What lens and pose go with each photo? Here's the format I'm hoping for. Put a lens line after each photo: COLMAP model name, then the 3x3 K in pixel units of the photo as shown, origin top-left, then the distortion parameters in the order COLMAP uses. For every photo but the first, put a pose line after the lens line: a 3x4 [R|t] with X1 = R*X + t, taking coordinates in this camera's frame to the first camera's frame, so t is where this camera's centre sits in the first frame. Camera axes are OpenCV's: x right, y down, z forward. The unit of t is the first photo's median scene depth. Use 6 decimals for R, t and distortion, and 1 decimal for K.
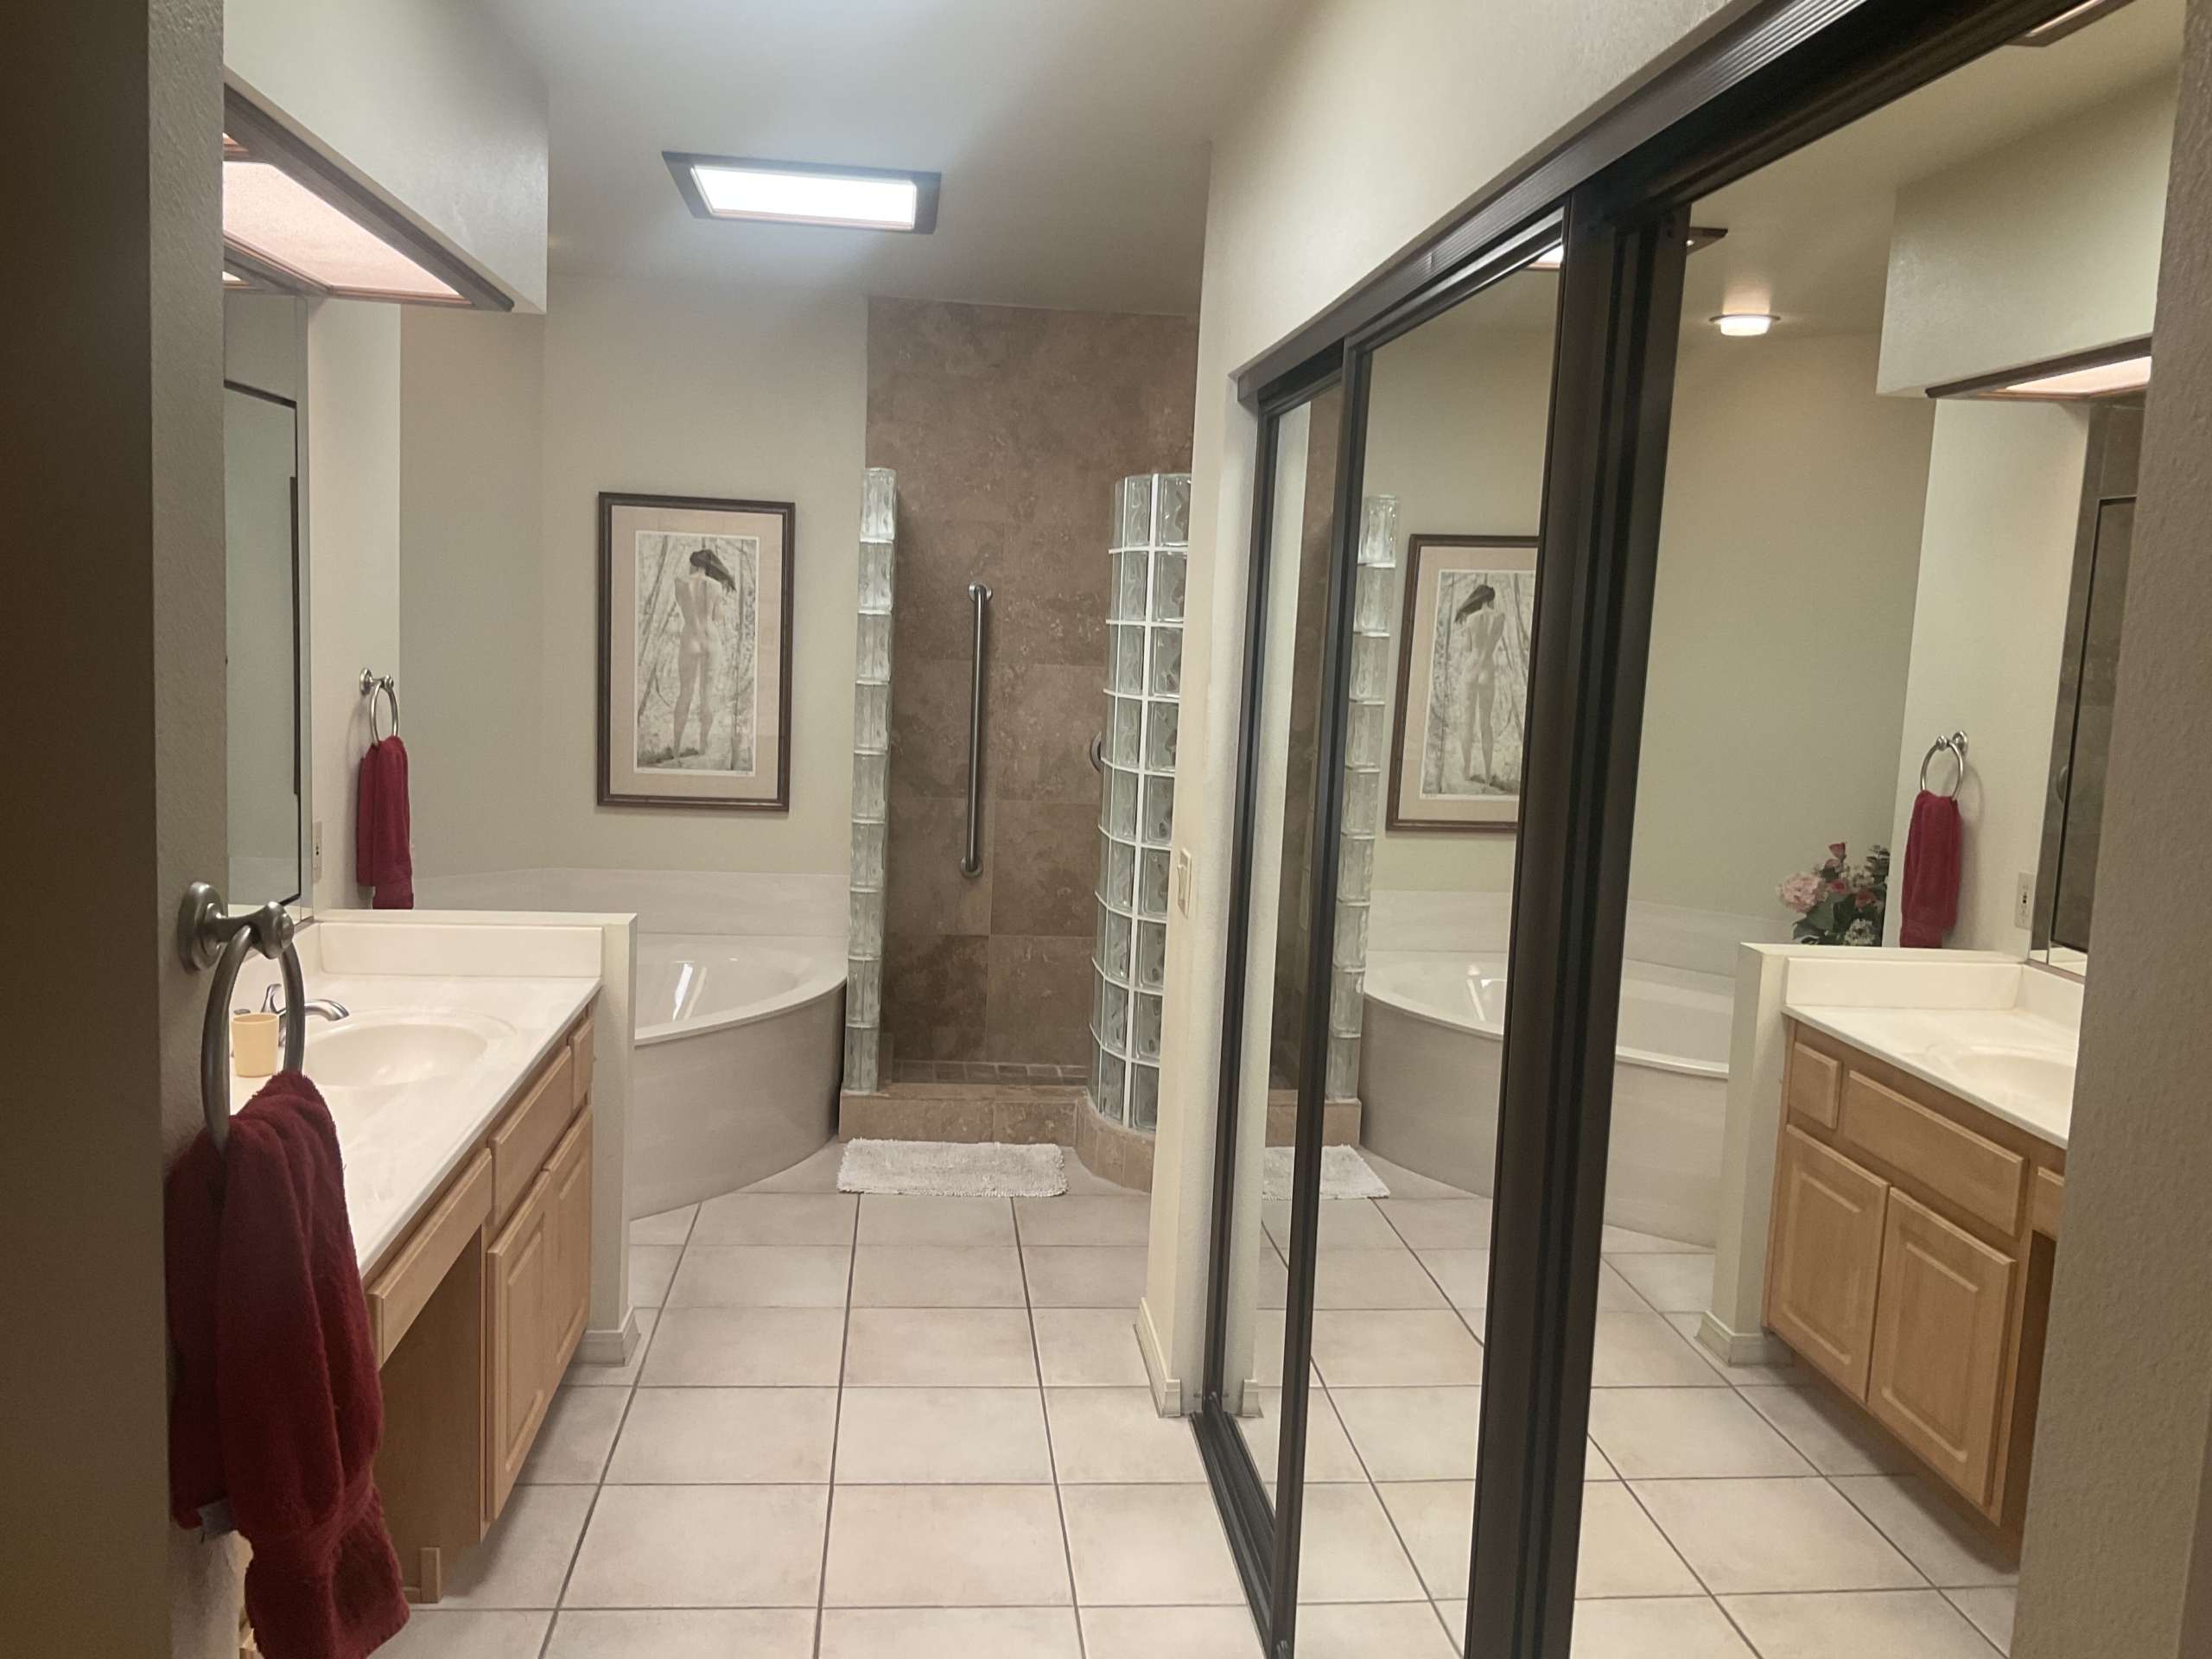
lens RADIAL K [[1832.1, 0, 1089.3], [0, 1832.1, 822.4], [0, 0, 1]] dist [0.078961, -0.147410]
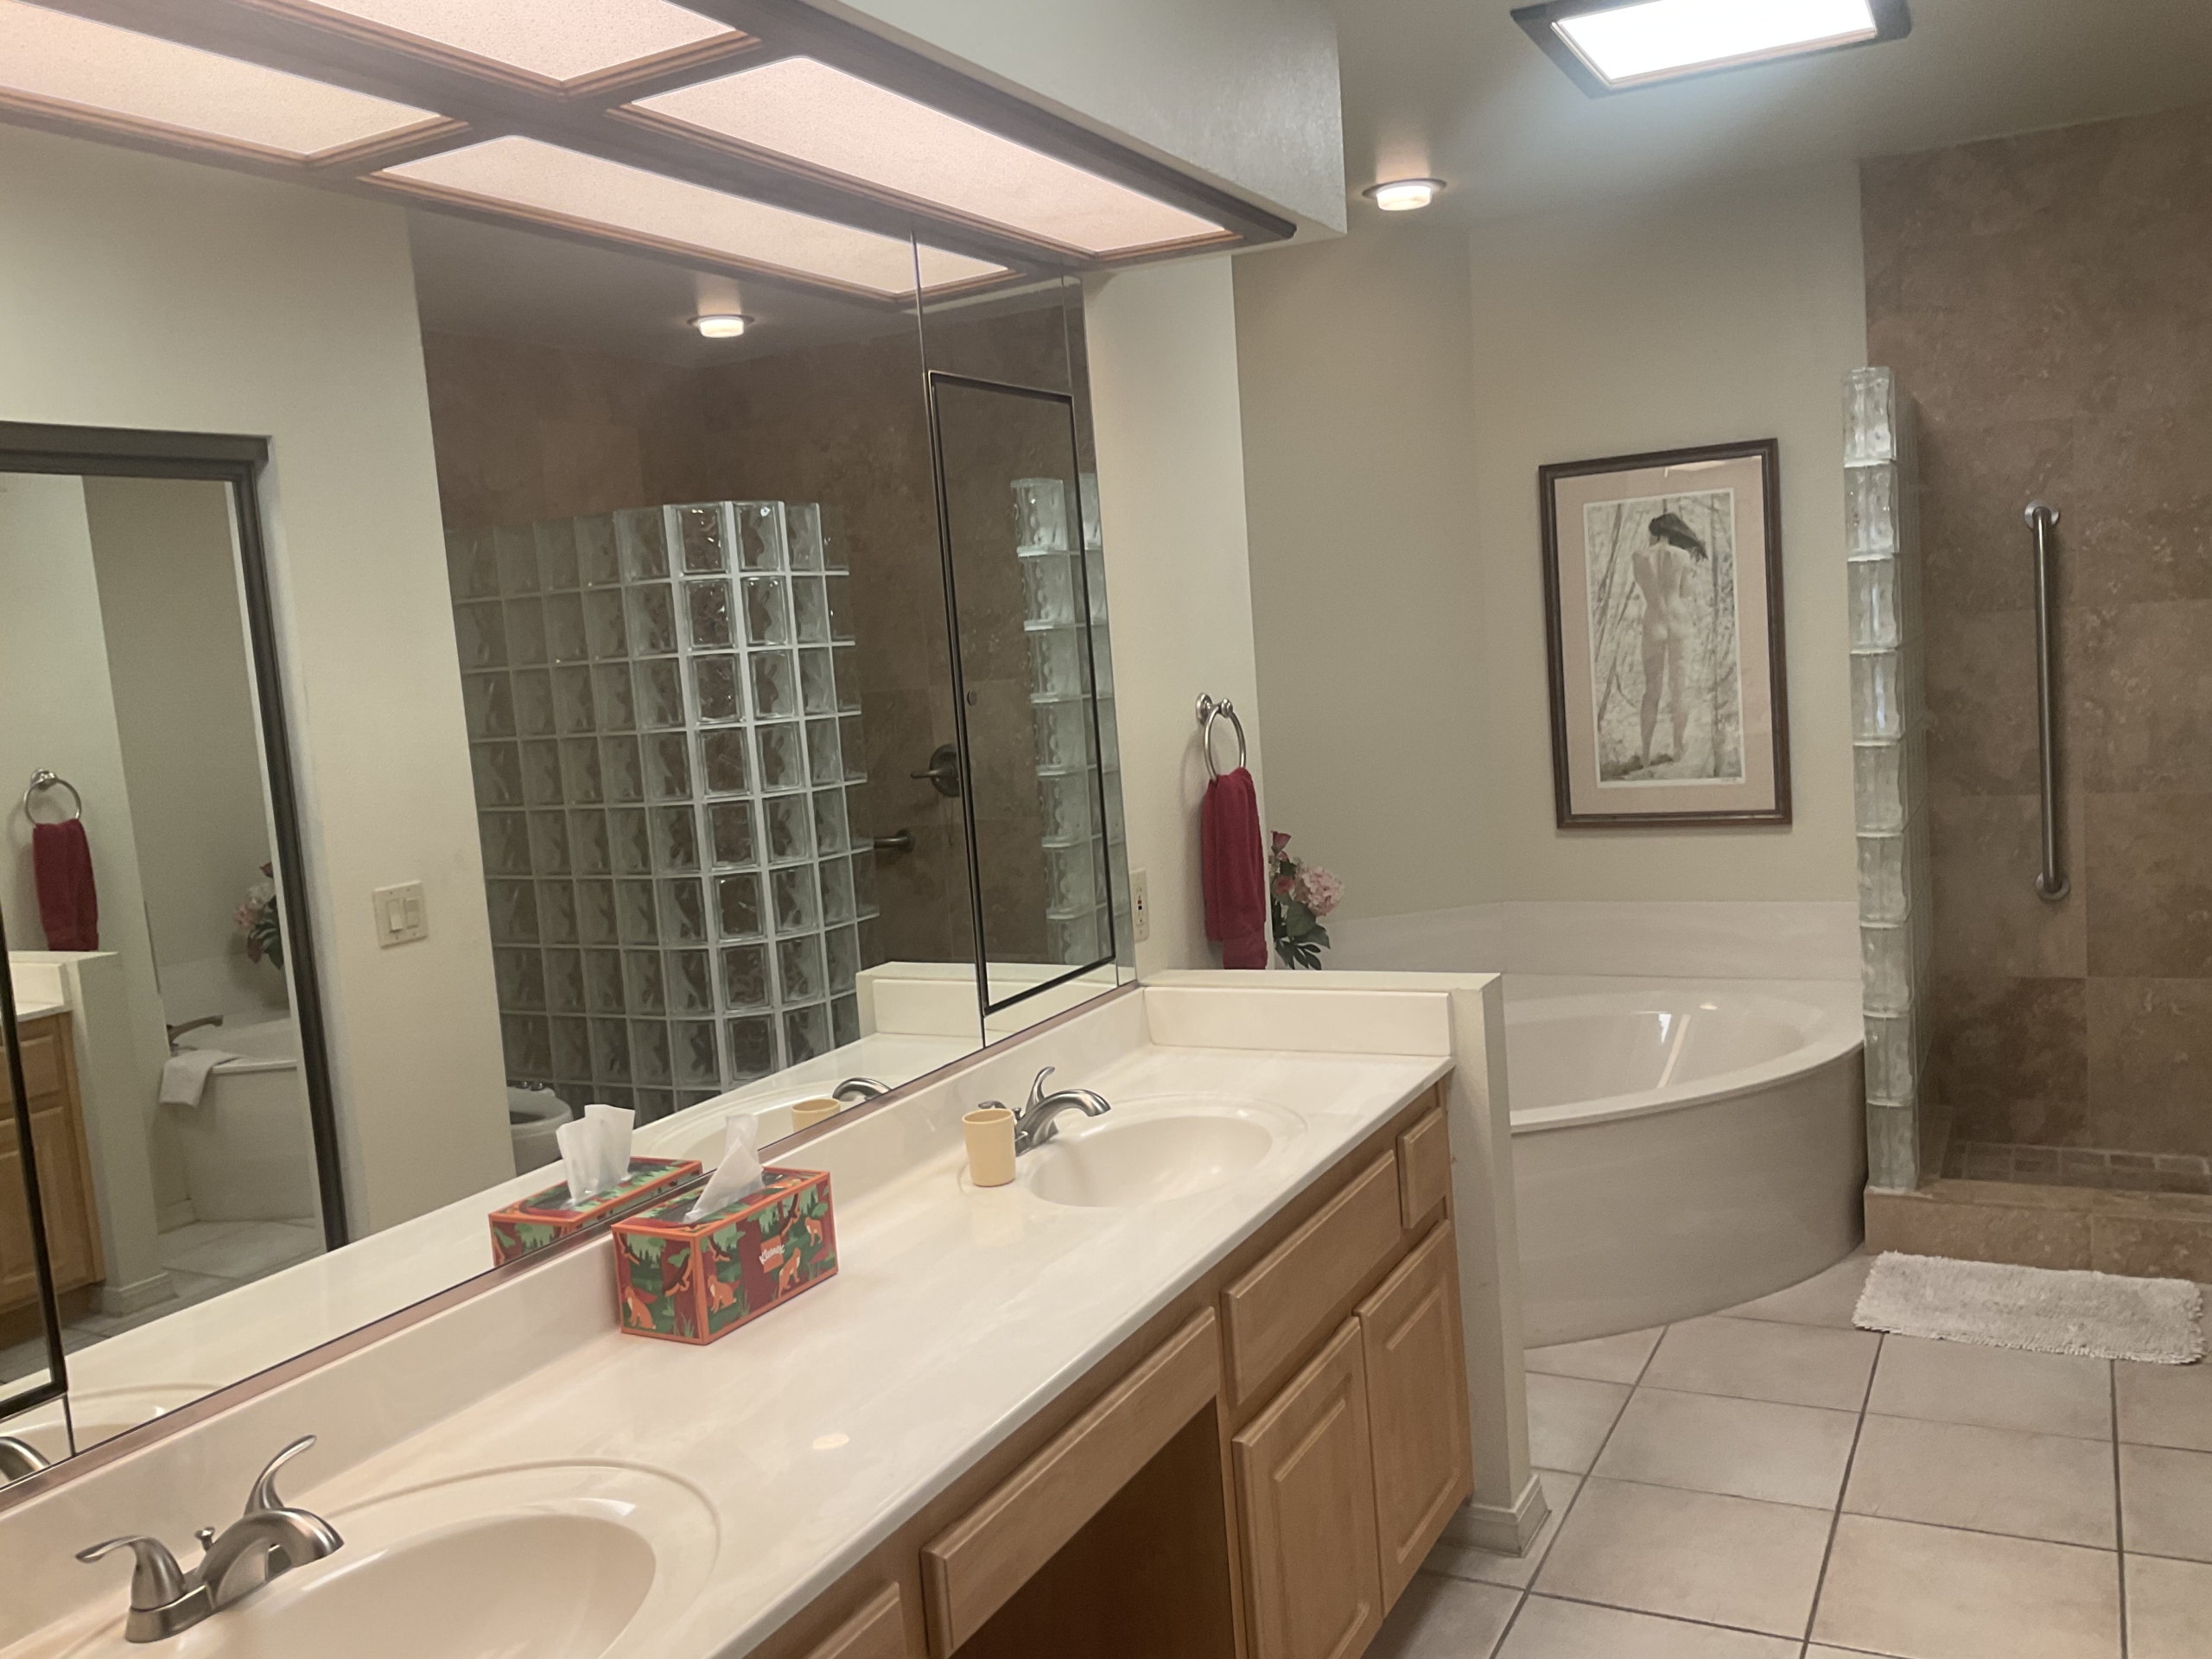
lens RADIAL K [[1832.1, 0, 1109.0], [0, 1832.1, 818.8], [0, 0, 1]] dist [0.078961, -0.147410]
pose [[0.833476, -0.053047, -0.550003, 0.034387], [0.047986, 0.998569, -0.023593, -0.004032], [0.550468, -0.006728, 0.834829, 0.182149]]
